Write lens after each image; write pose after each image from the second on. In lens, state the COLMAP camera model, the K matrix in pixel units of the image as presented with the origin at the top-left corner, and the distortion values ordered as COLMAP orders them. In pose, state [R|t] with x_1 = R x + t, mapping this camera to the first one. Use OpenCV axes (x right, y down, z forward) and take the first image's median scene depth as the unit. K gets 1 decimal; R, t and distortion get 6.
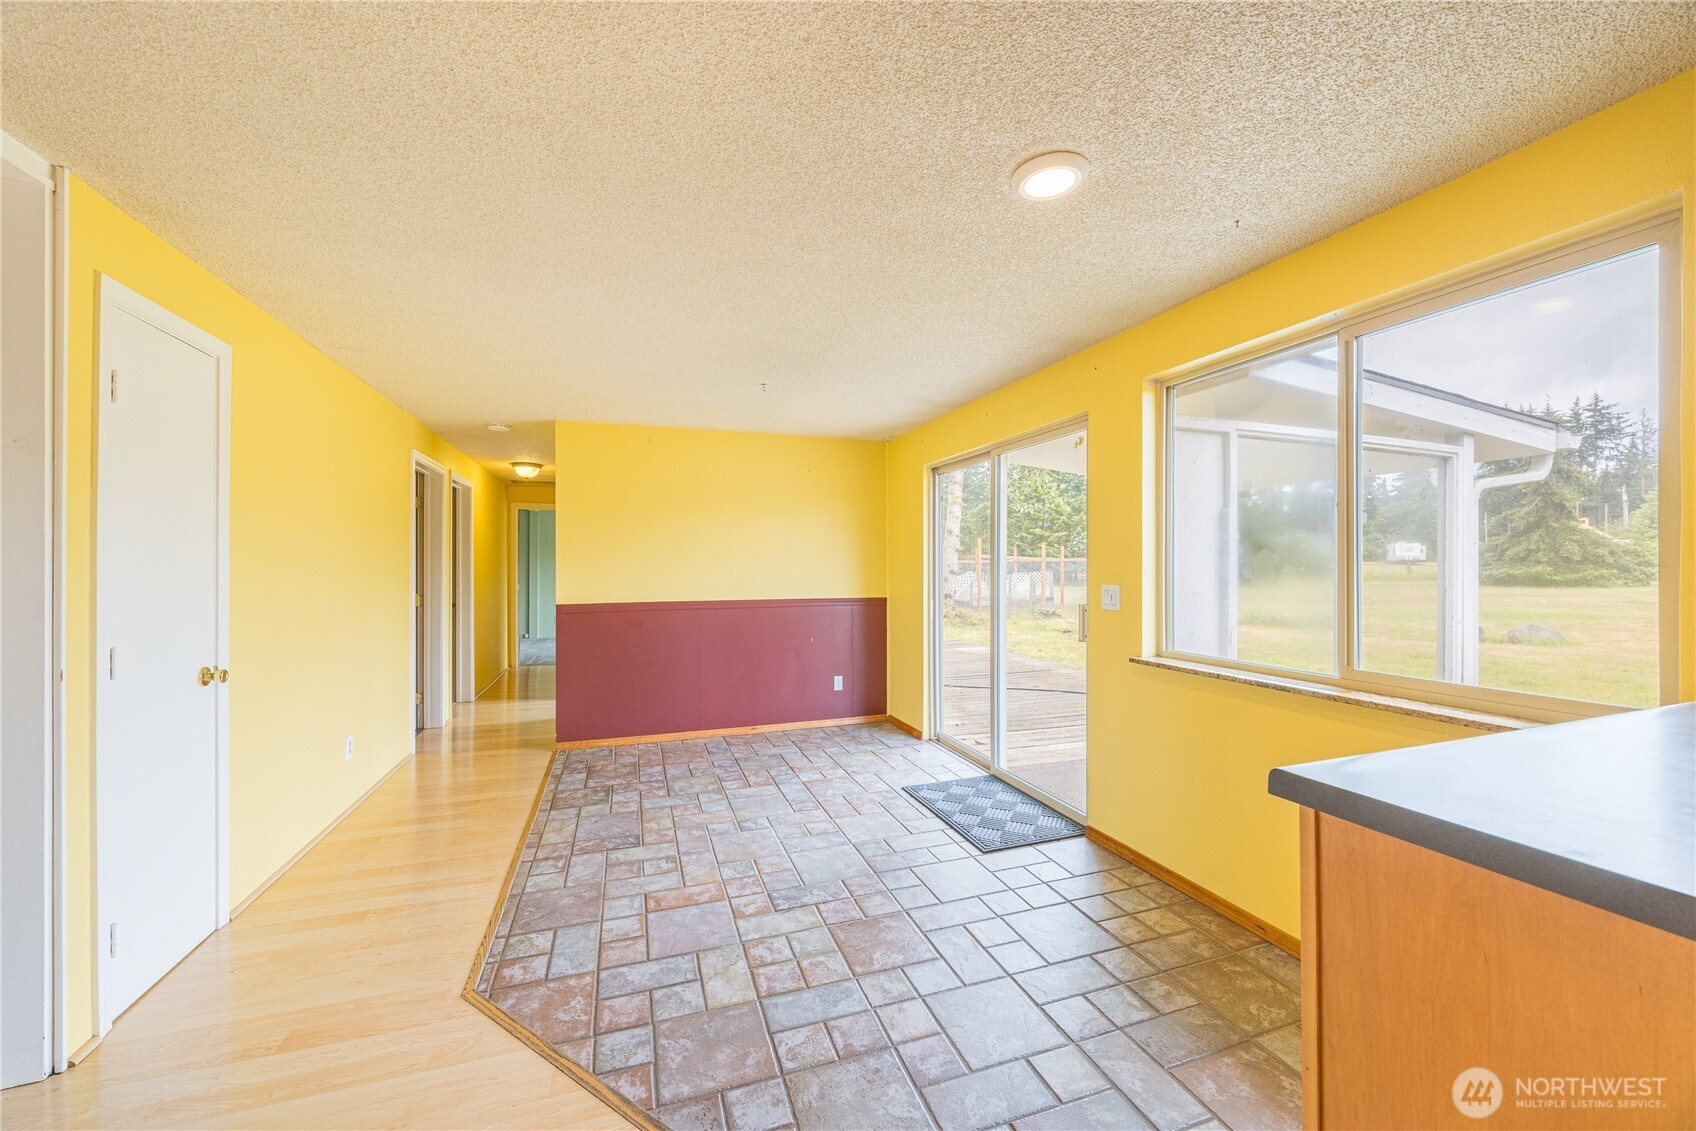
lens RADIAL K [[647.7, 0, 845.3], [0, 647.7, 565.8], [0, 0, 1]] dist [-0.000224, 0.000166]
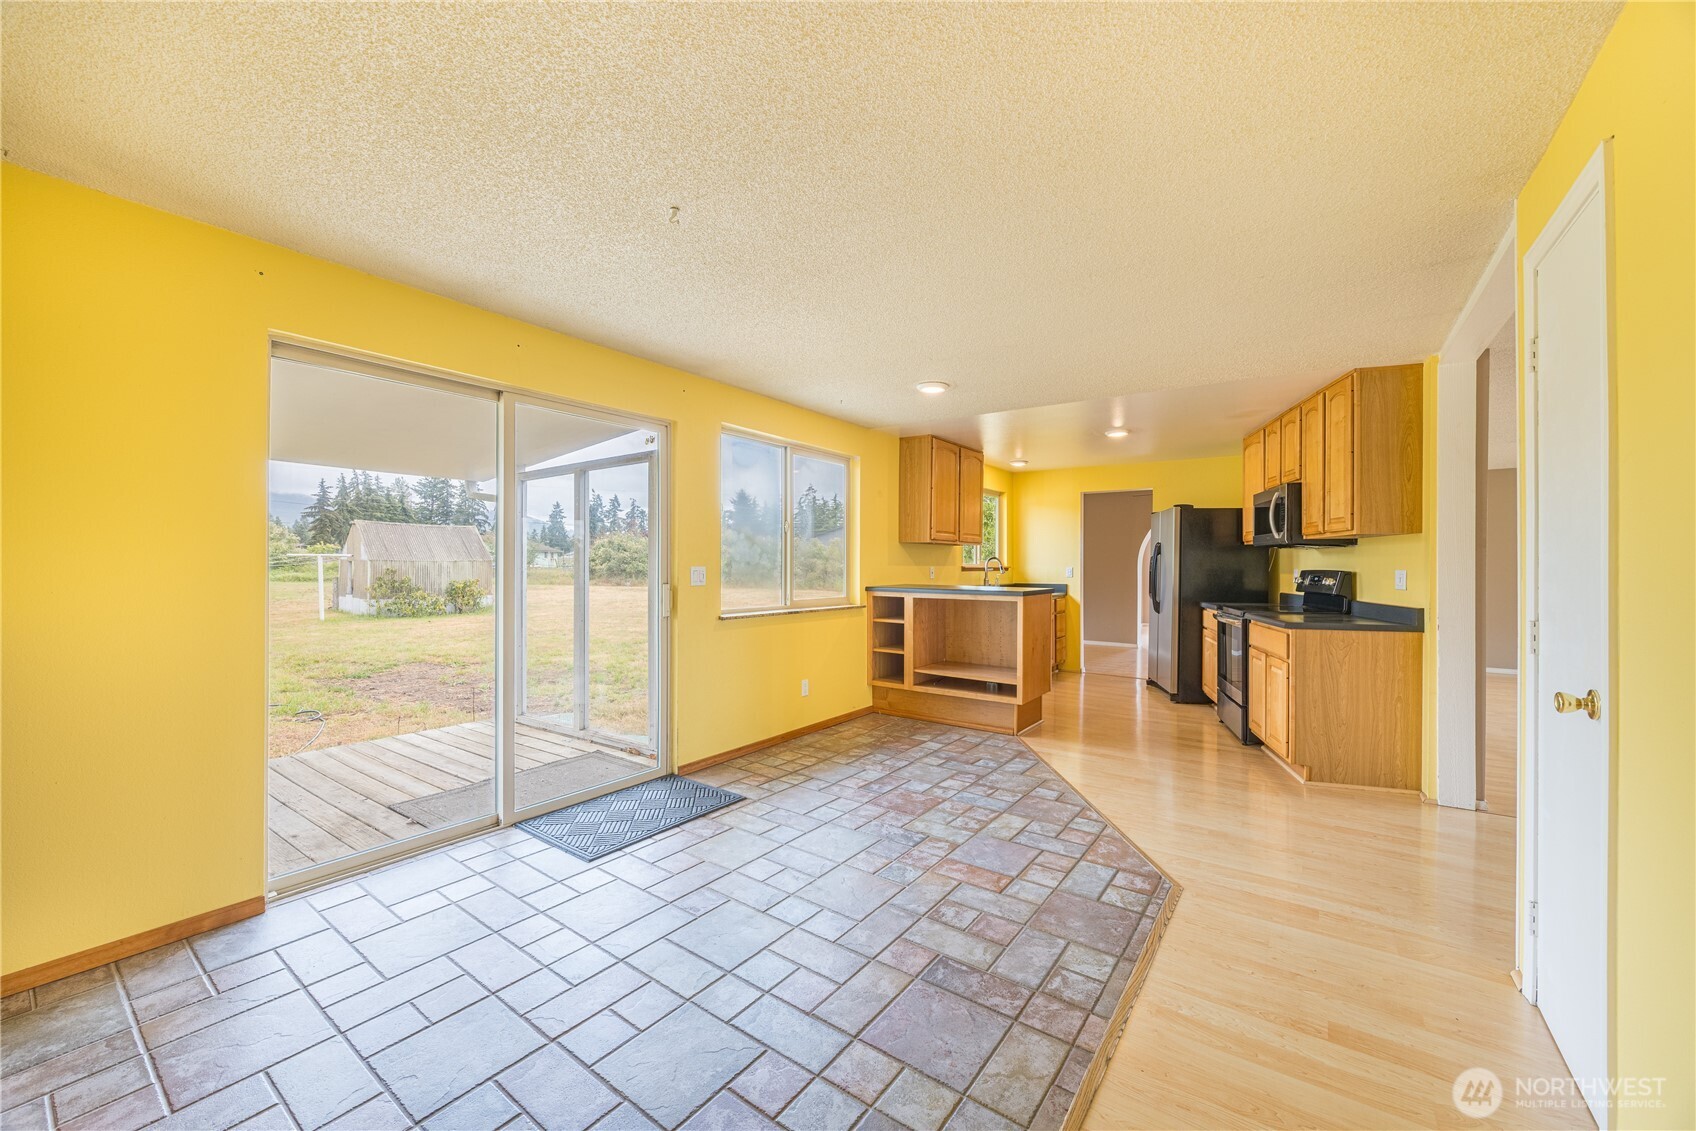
lens RADIAL K [[647.7, 0, 845.3], [0, 647.7, 565.8], [0, 0, 1]] dist [-0.000224, 0.000166]
pose [[-0.571439, -0.001508, 0.820643, -1.038123], [-0.005638, 0.999982, -0.002089, 0.035553], [-0.820625, -0.005820, -0.571437, 1.878806]]
